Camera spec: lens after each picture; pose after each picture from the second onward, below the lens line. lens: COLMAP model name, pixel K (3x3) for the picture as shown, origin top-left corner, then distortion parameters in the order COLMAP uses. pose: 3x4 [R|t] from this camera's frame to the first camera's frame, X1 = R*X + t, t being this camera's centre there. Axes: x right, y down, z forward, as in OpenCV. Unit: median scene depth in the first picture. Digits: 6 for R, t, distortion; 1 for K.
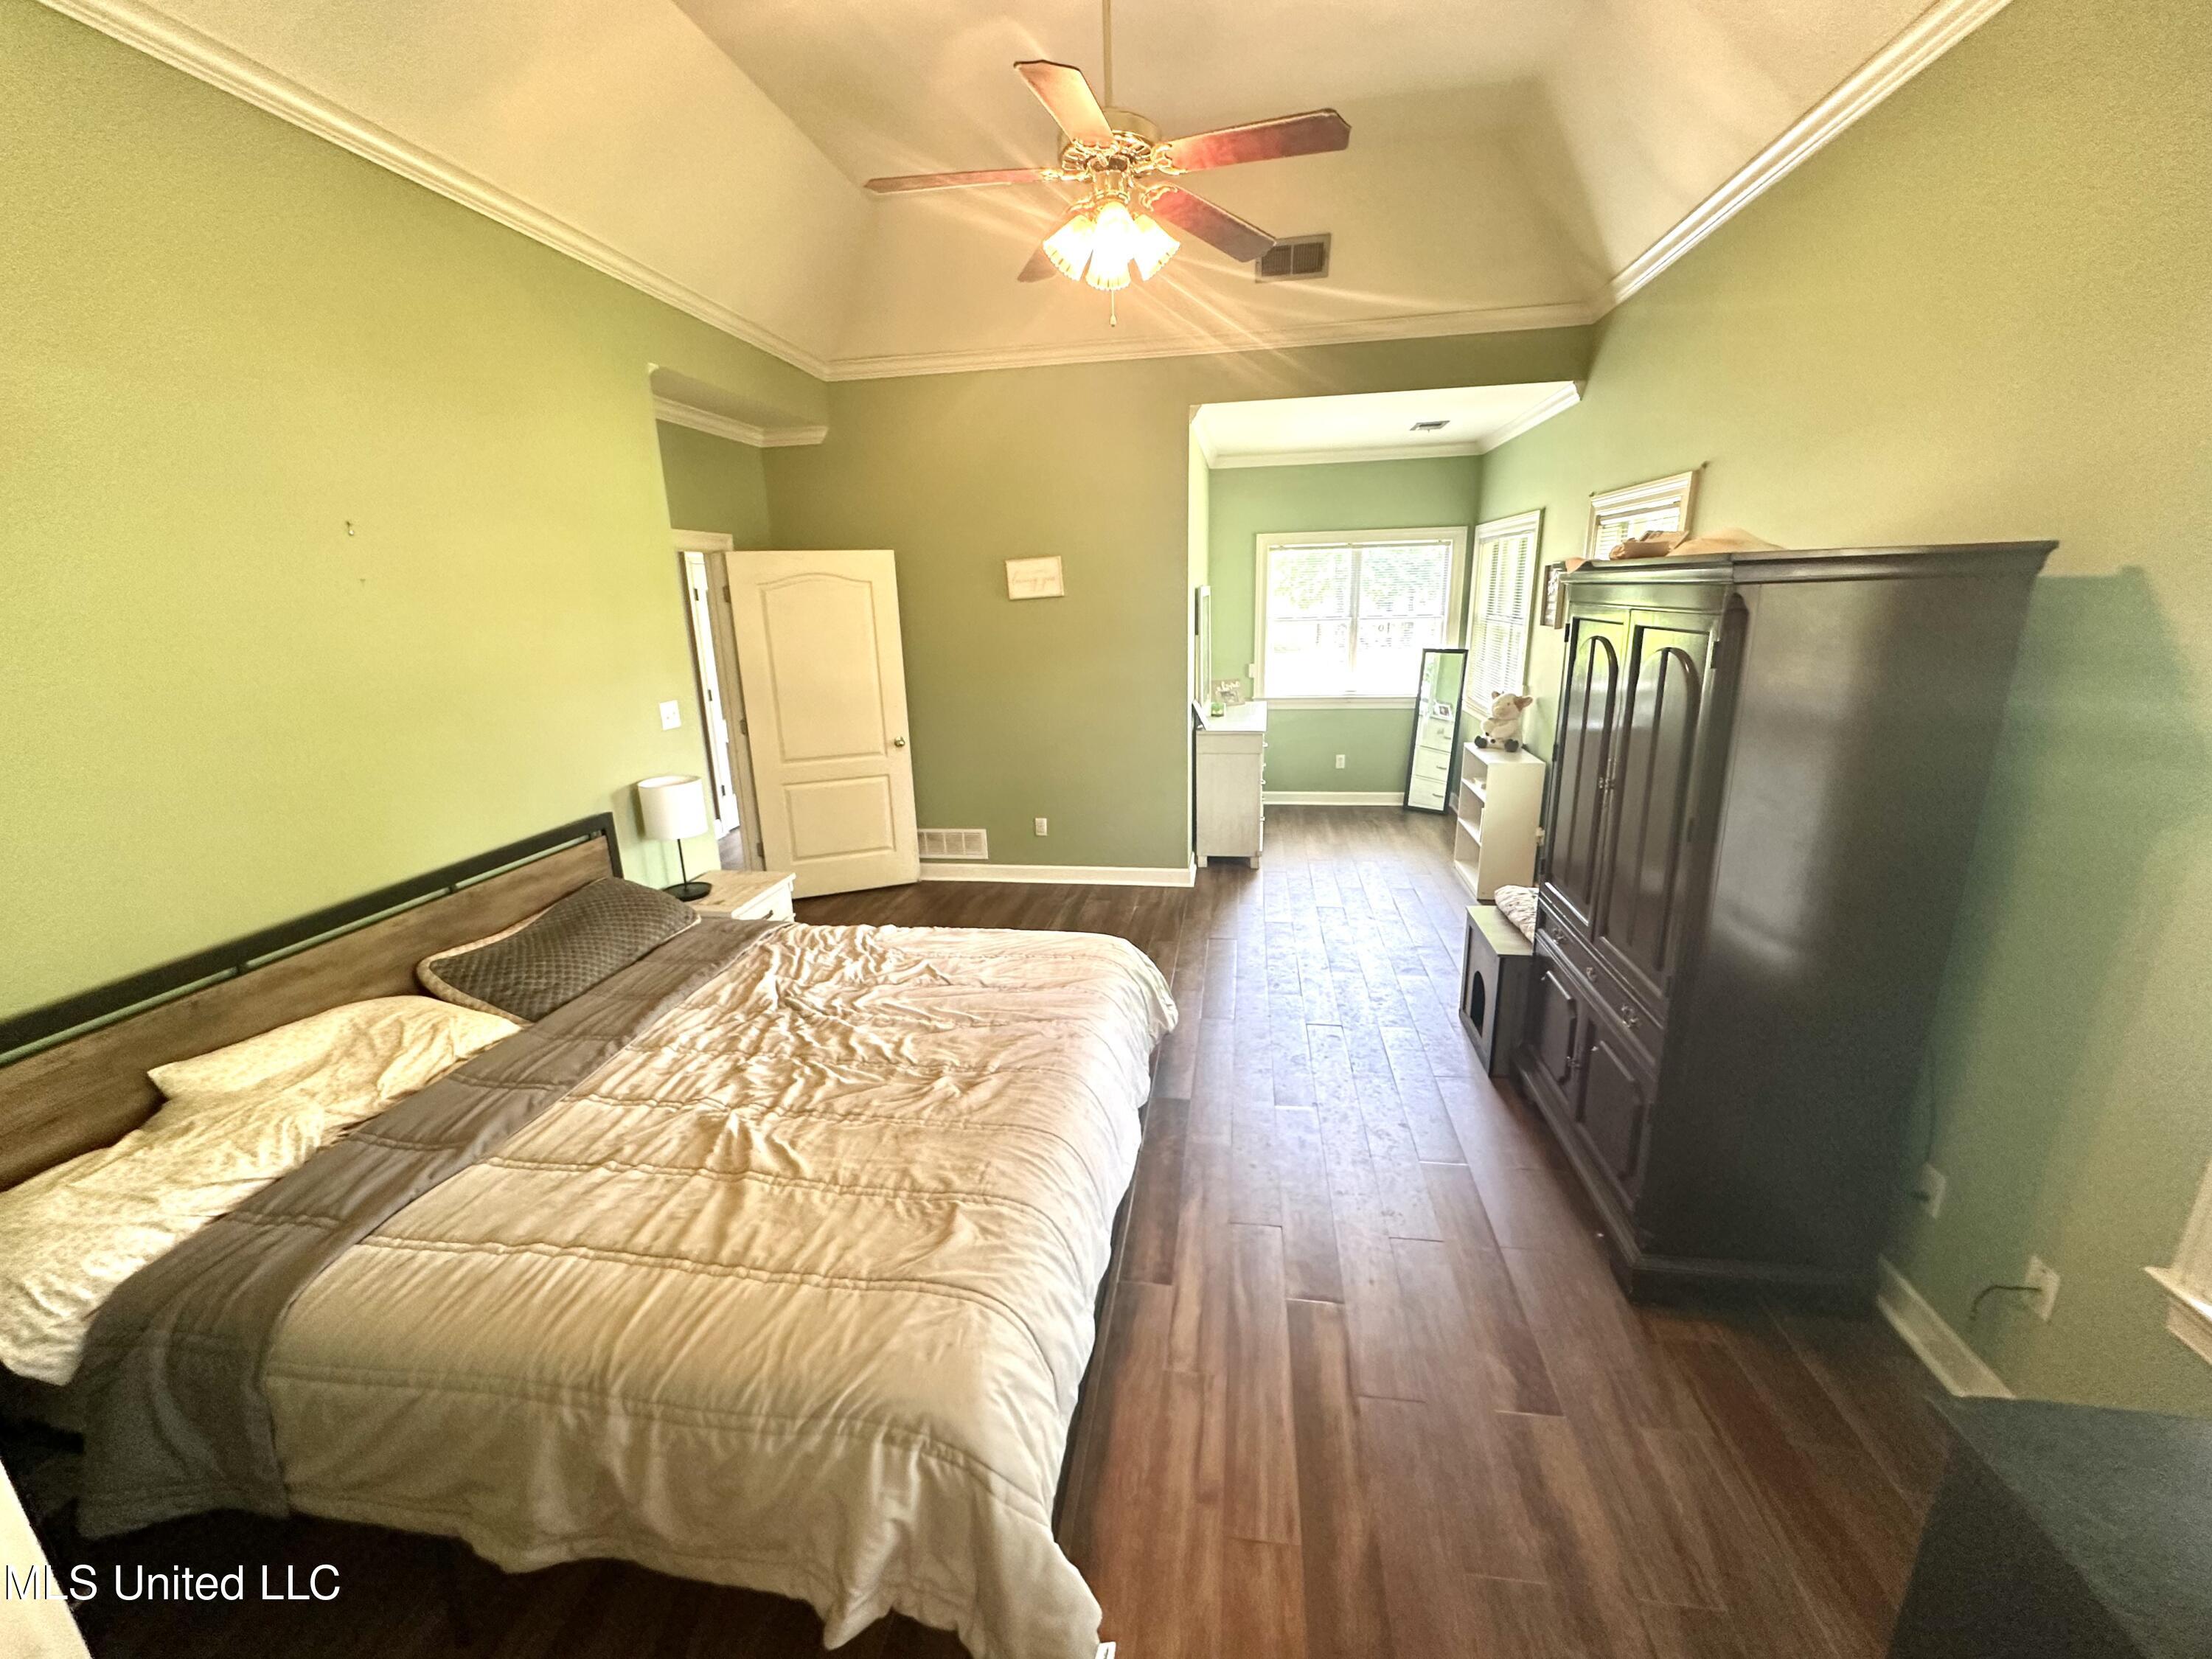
lens RADIAL K [[882.8, 0, 1107.0], [0, 882.8, 829.0], [0, 0, 1]] dist [-0.002660, 0.000028]
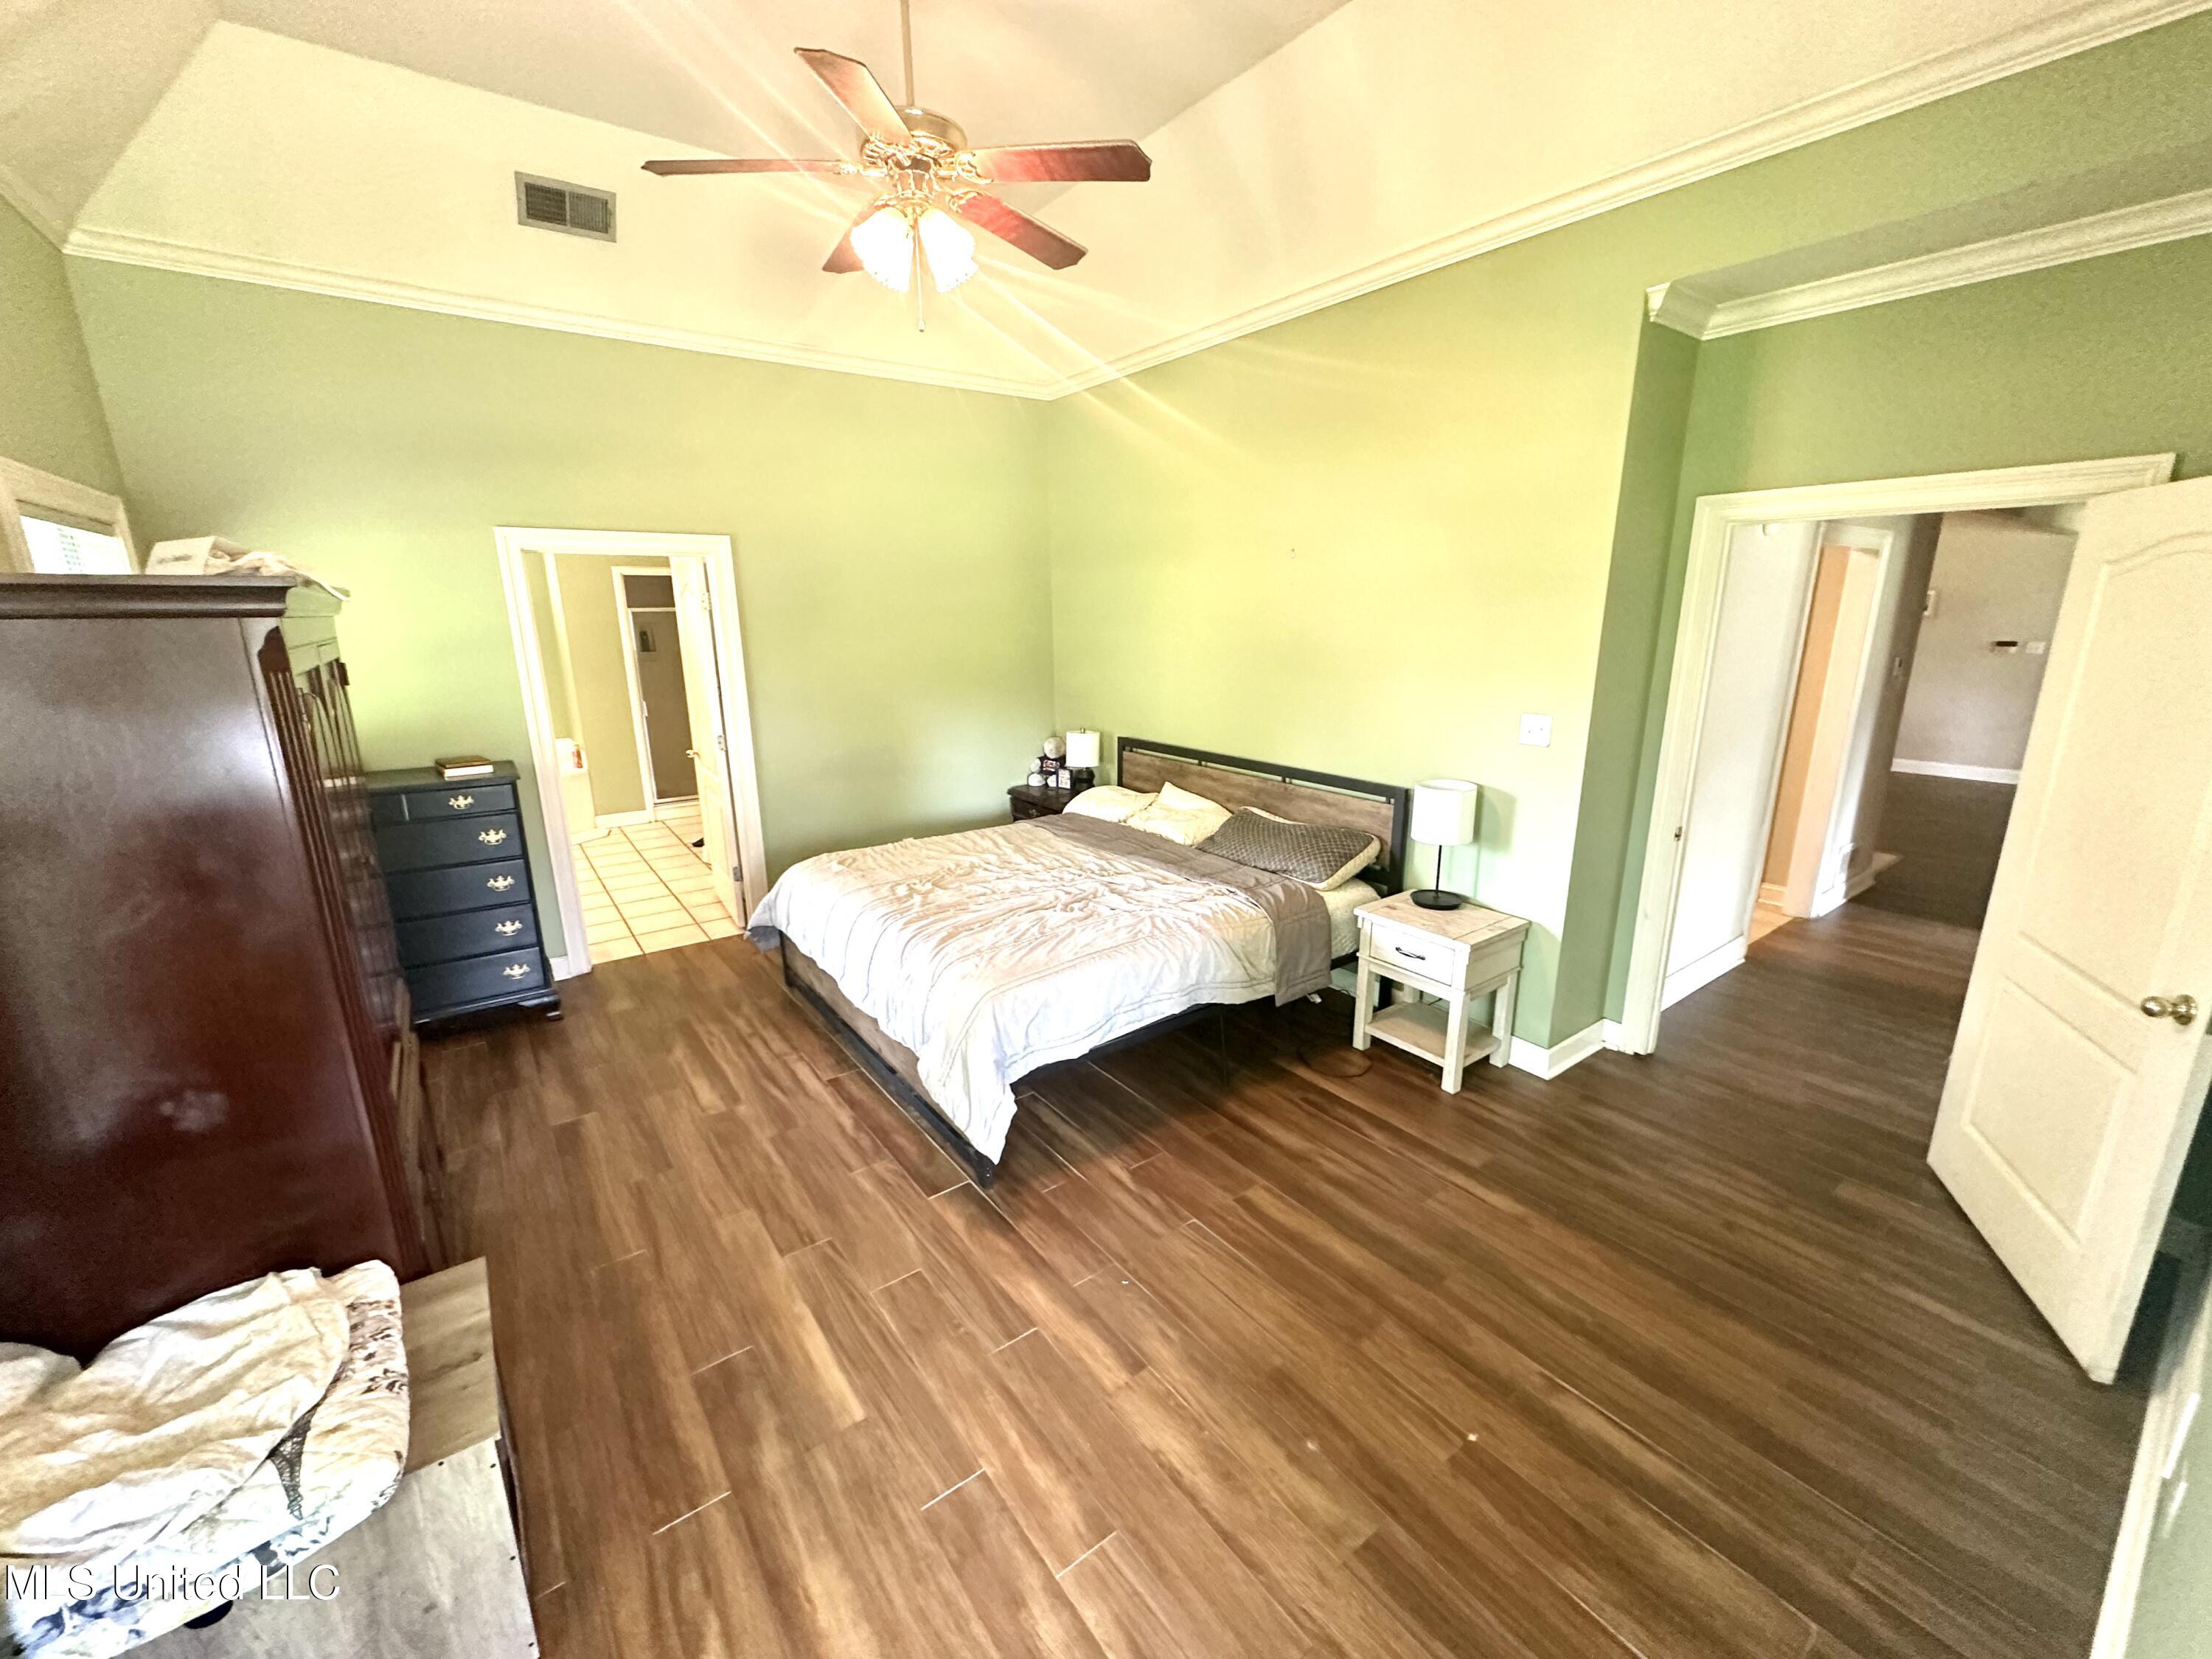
lens RADIAL K [[882.8, 0, 1107.0], [0, 882.8, 829.0], [0, 0, 1]] dist [-0.002660, 0.000028]
pose [[-0.698238, 0.201682, -0.686868, 0.608060], [-0.167794, 0.886655, 0.430916, -0.508466], [0.695923, 0.416135, -0.585255, 1.847940]]
